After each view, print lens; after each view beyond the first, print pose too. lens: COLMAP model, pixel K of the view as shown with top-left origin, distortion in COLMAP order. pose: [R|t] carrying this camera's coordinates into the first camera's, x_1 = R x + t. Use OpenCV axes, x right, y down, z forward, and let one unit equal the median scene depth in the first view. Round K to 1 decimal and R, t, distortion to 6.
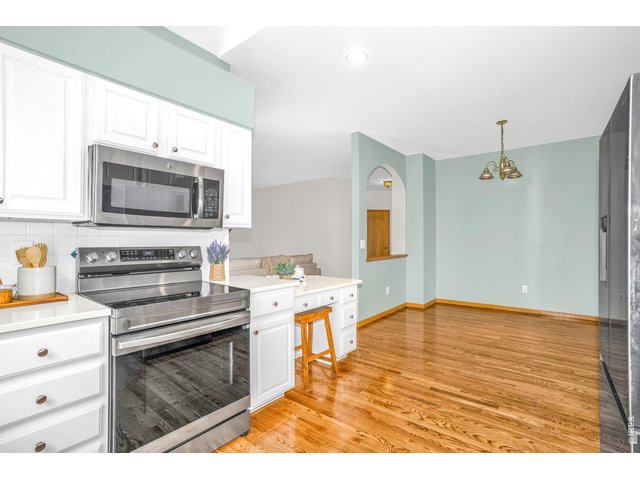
lens RADIAL K [[320.5, 0, 320.2], [0, 320.5, 240.2], [0, 0, 1]] dist [-0.047899, 0.001308]
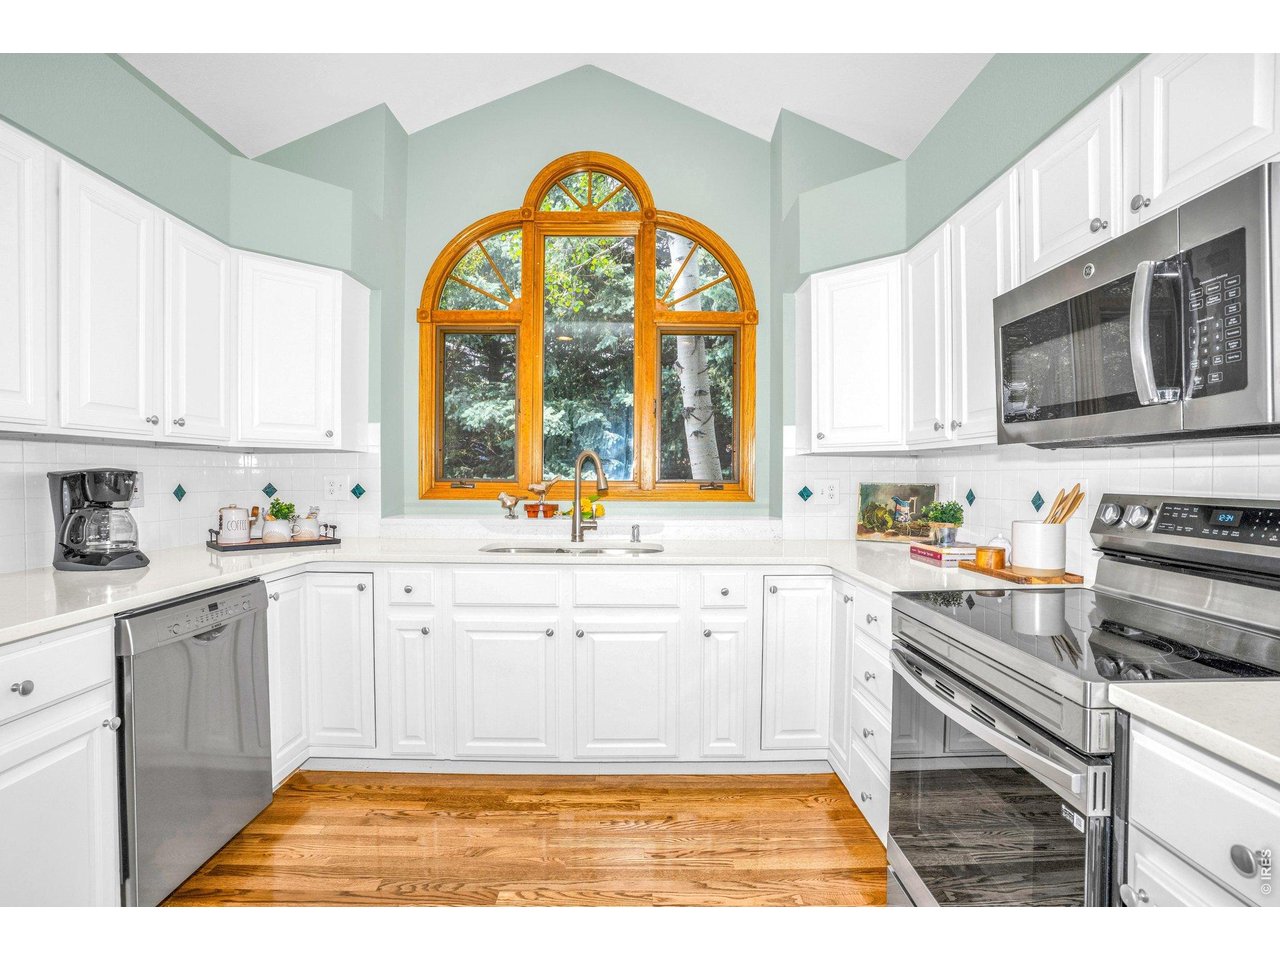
lens RADIAL K [[641.0, 0, 640.4], [0, 641.0, 480.4], [0, 0, 1]] dist [-0.047899, 0.001308]
pose [[-0.768526, -0.000054, -0.639818, 0.328873], [-0.004087, 0.999980, 0.004825, 0.000706], [0.639805, 0.006323, -0.768511, 1.064462]]
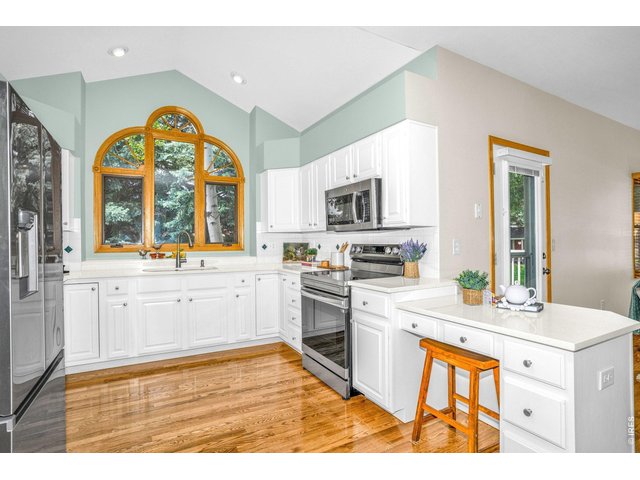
lens RADIAL K [[320.5, 0, 320.2], [0, 320.5, 240.2], [0, 0, 1]] dist [-0.047899, 0.001308]
pose [[-0.376780, -0.000740, -0.926303, 0.854554], [0.009235, 0.999947, -0.004555, 0.007203], [0.926257, -0.010270, -0.376753, 1.271168]]
